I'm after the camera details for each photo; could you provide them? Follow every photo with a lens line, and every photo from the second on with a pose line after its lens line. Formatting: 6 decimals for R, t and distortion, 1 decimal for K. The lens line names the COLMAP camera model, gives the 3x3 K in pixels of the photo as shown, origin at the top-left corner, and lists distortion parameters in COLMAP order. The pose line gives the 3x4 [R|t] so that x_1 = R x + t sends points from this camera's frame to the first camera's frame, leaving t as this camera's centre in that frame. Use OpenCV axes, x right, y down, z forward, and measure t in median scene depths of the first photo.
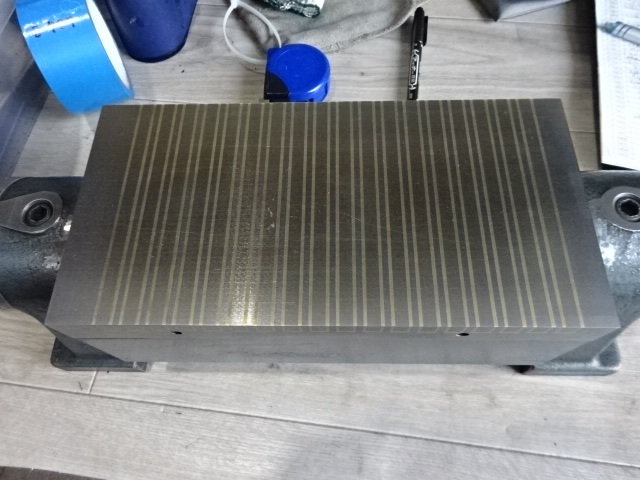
lens RADIAL K [[471.3, 0, 320.0], [0, 471.3, 240.0], [0, 0, 1]] dist [0.001139, -0.003925]
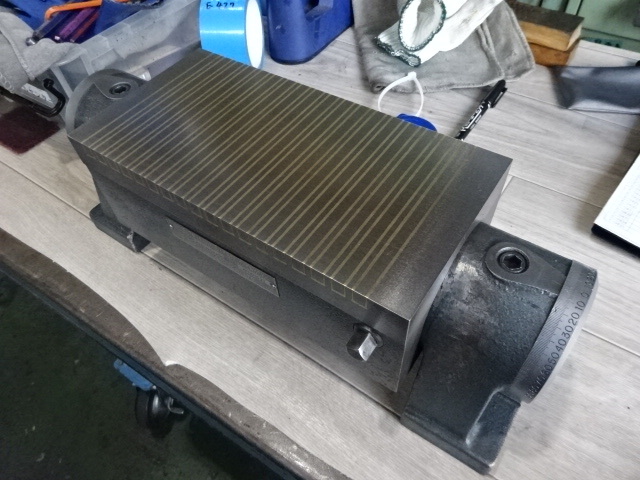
lens RADIAL K [[471.3, 0, 320.0], [0, 471.3, 240.0], [0, 0, 1]] dist [0.001139, -0.003925]
pose [[0.885177, 0.354847, -0.300908, 0.313299], [-0.412631, 0.897545, -0.155398, 0.230372], [0.214936, 0.261718, 0.940907, -0.082486]]
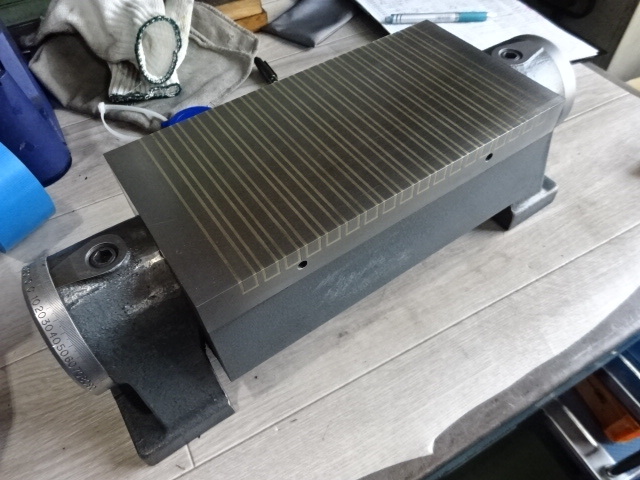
lens RADIAL K [[466.8, 0, 320.0], [0, 466.8, 240.0], [0, 0, 1]] dist [-0.001595, 0.000700]
pose [[0.814796, -0.450994, 0.364296, -0.314905], [0.525901, 0.839433, -0.137040, 0.156533], [-0.243998, 0.303244, 0.921145, 0.000462]]
